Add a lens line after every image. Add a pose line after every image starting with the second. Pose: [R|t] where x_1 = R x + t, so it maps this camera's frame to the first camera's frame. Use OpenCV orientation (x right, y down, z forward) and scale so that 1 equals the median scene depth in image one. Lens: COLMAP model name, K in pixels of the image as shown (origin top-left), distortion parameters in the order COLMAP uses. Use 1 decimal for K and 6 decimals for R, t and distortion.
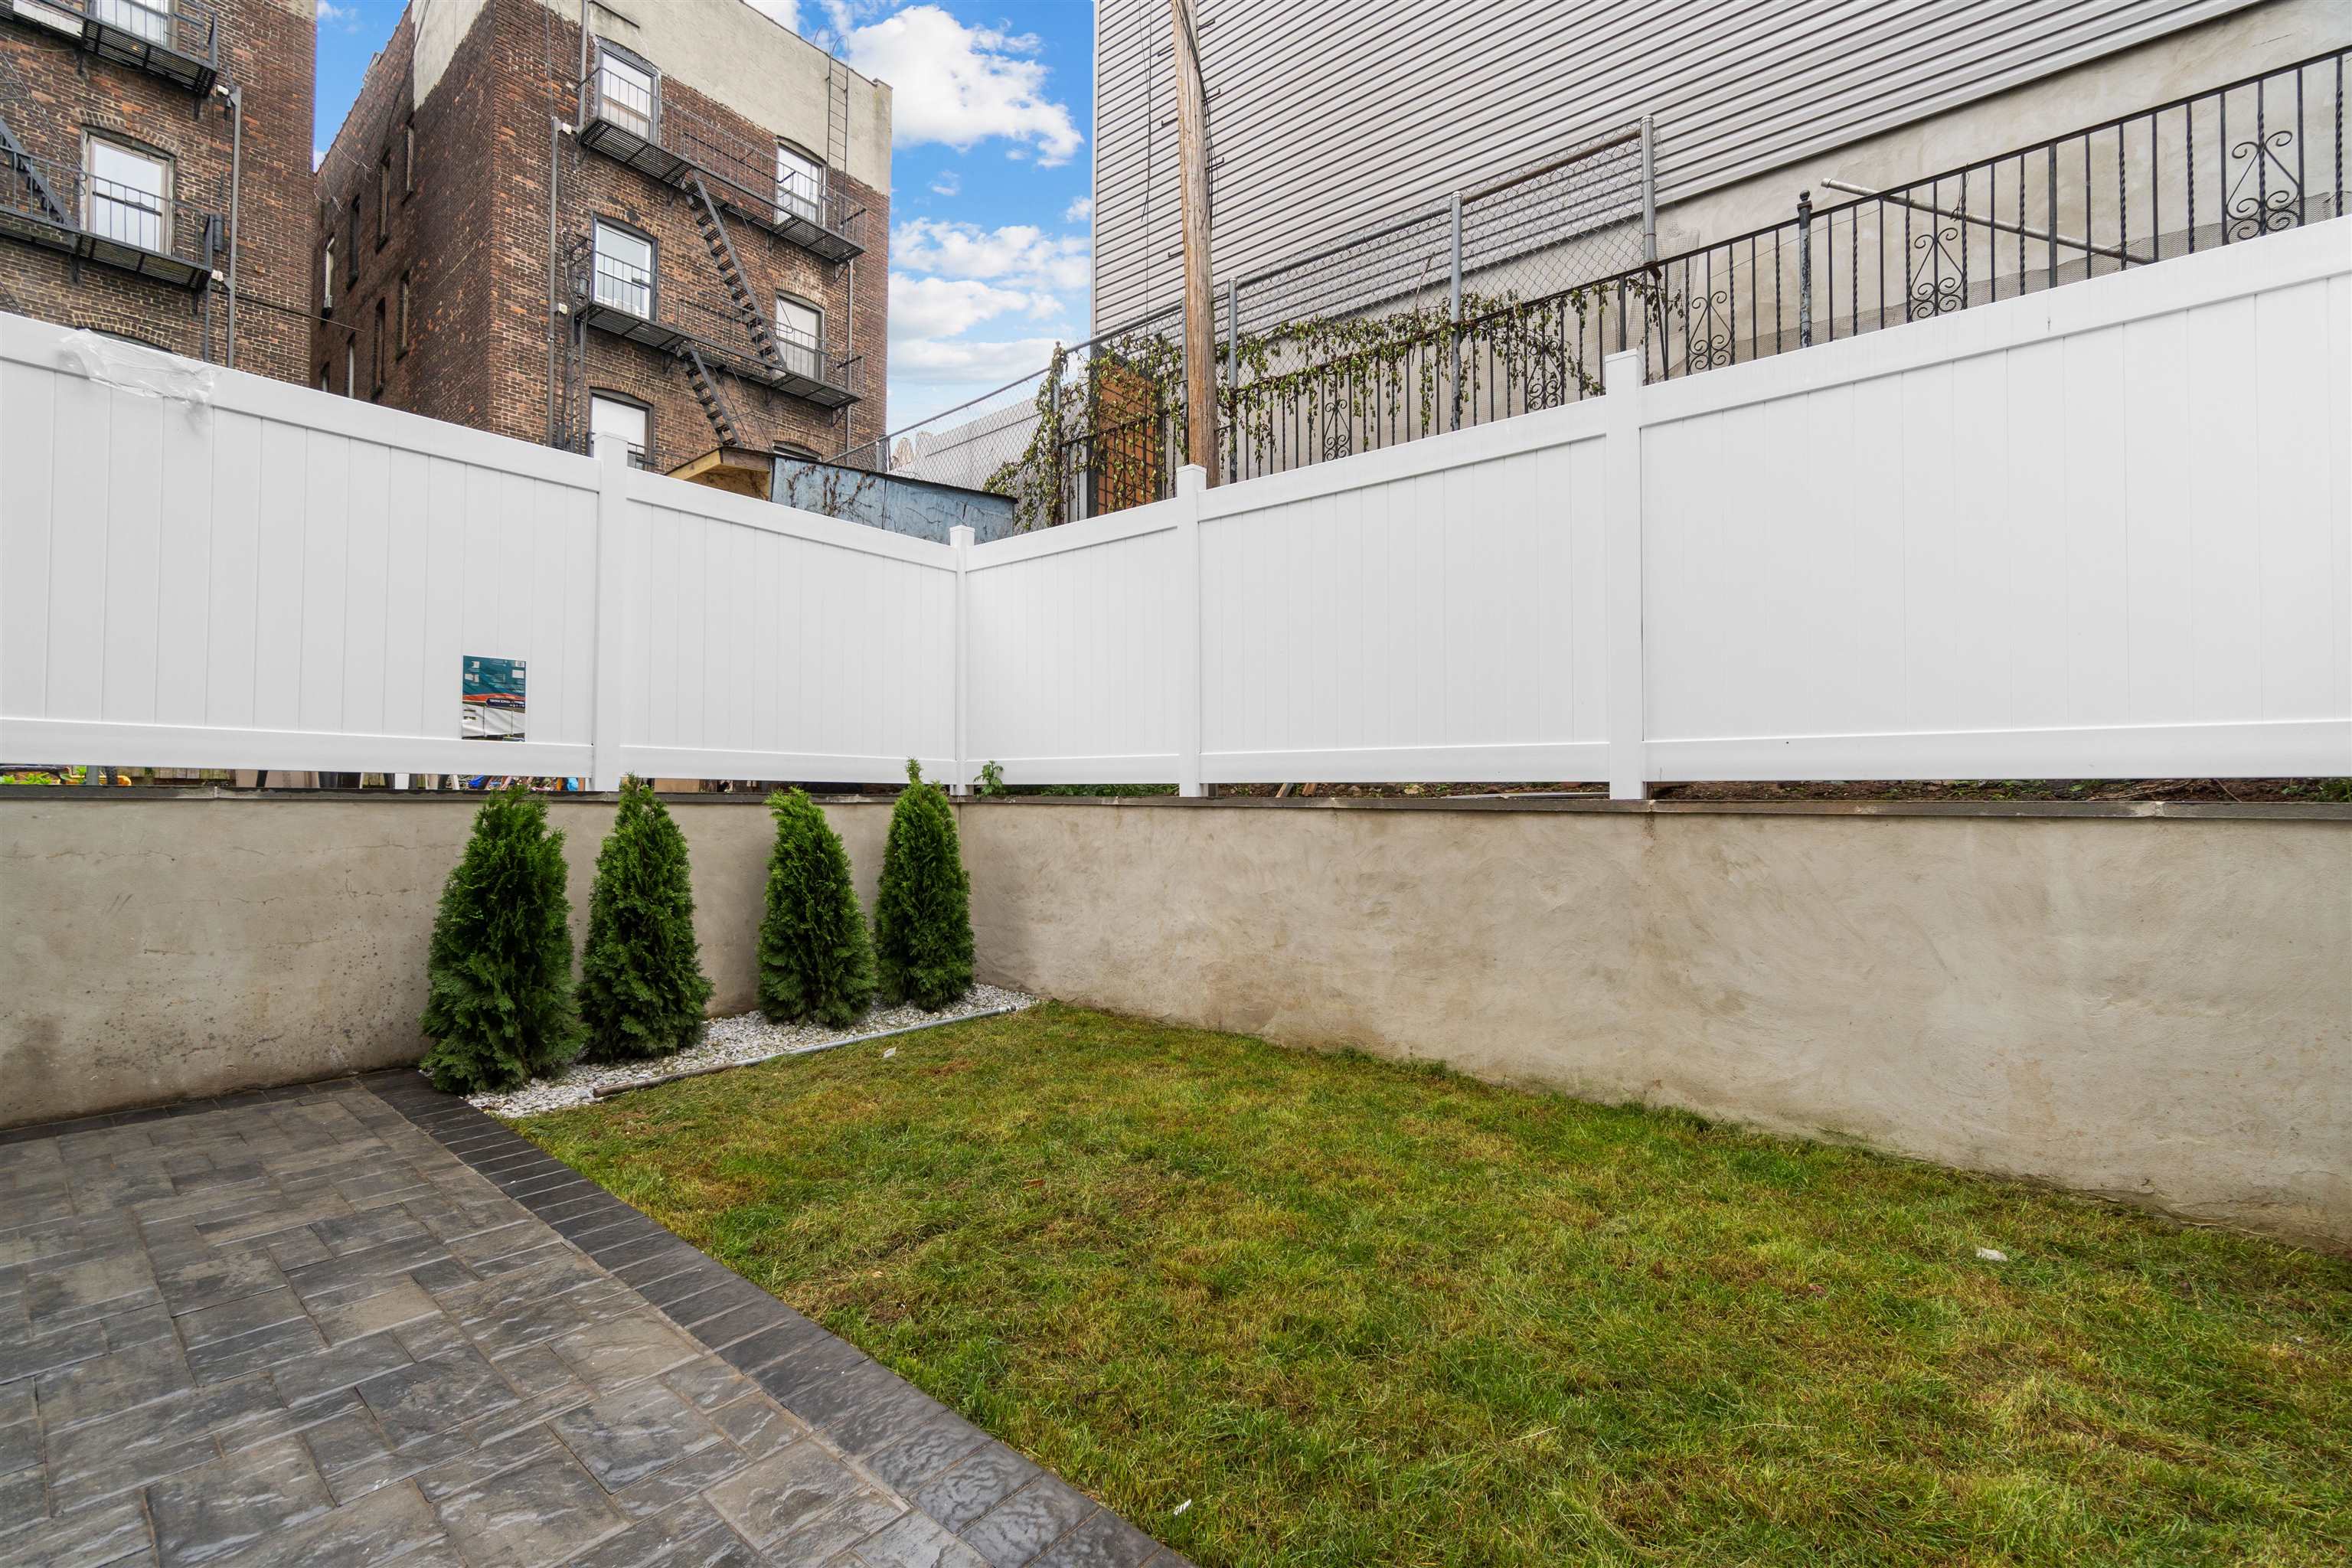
lens RADIAL K [[1015.6, 0, 1174.1], [0, 1015.6, 779.4], [0, 0, 1]] dist [-0.003139, 0.000066]
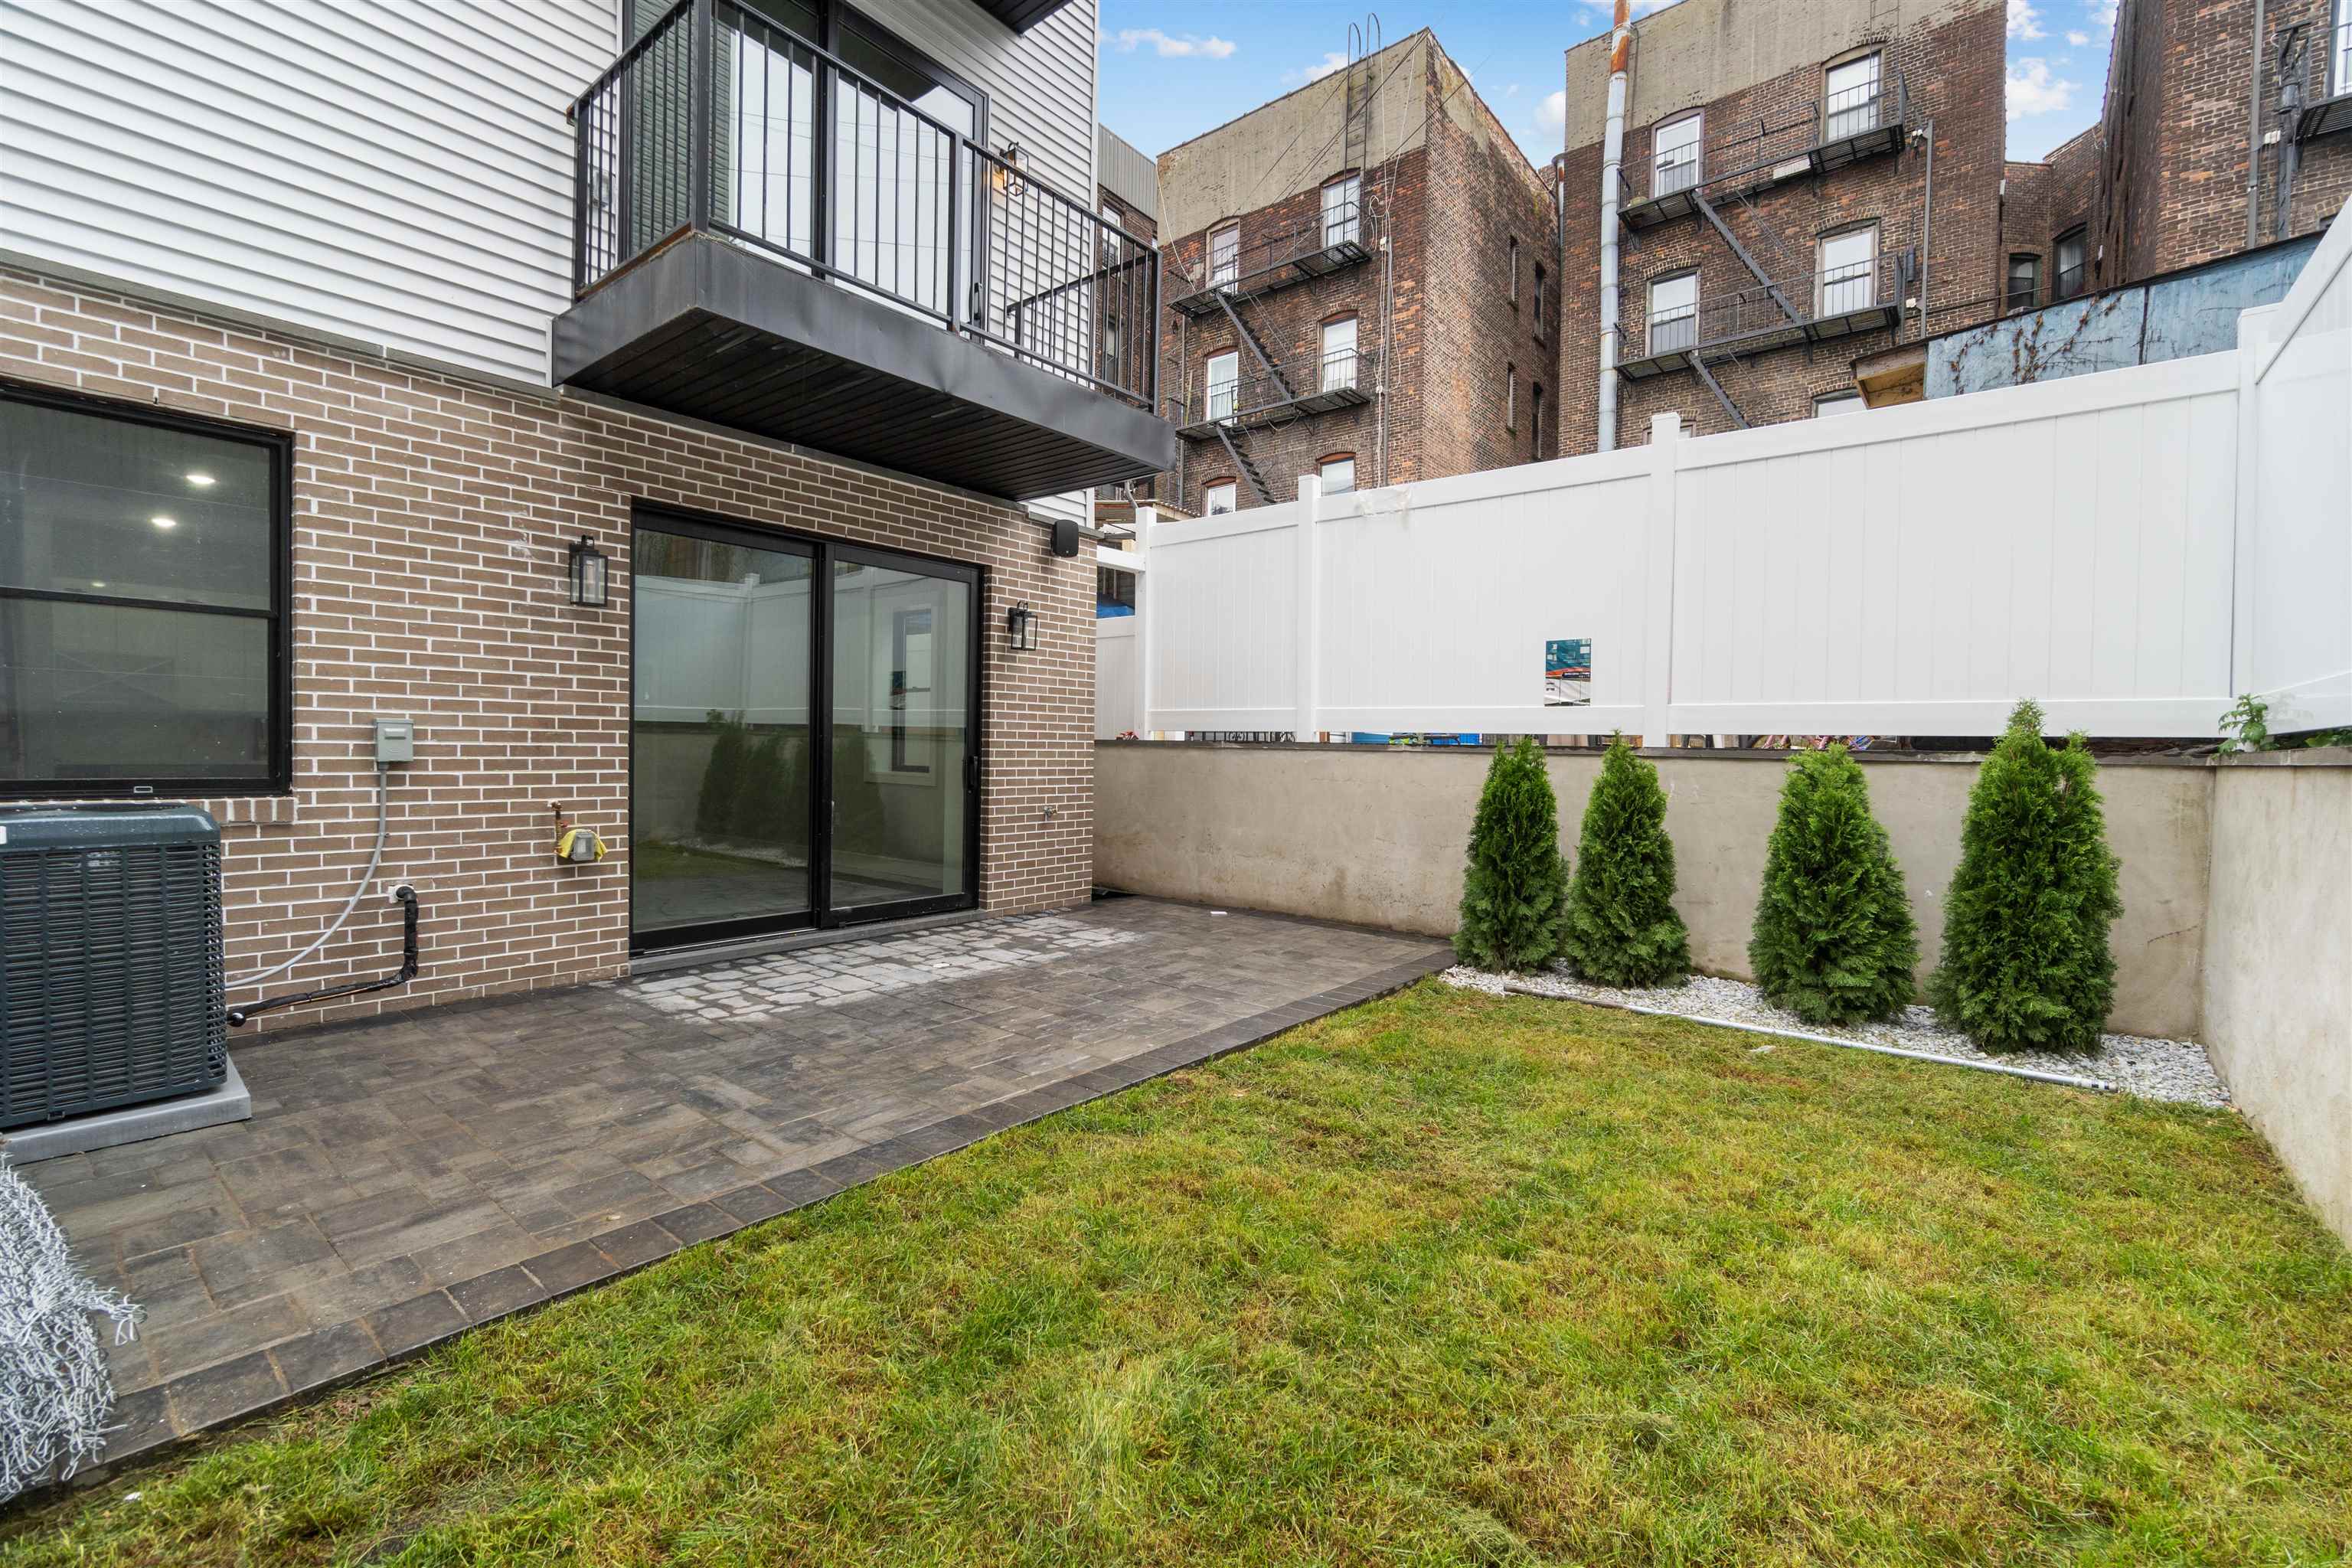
lens RADIAL K [[1006.0, 0, 1179.1], [0, 1006.0, 785.5], [0, 0, 1]] dist [0.001817, 0.000900]
pose [[0.016224, 0.028704, -0.999456, 0.503967], [0.000744, 0.999587, 0.028720, 0.020914], [0.999868, -0.001209, 0.016196, 0.454074]]
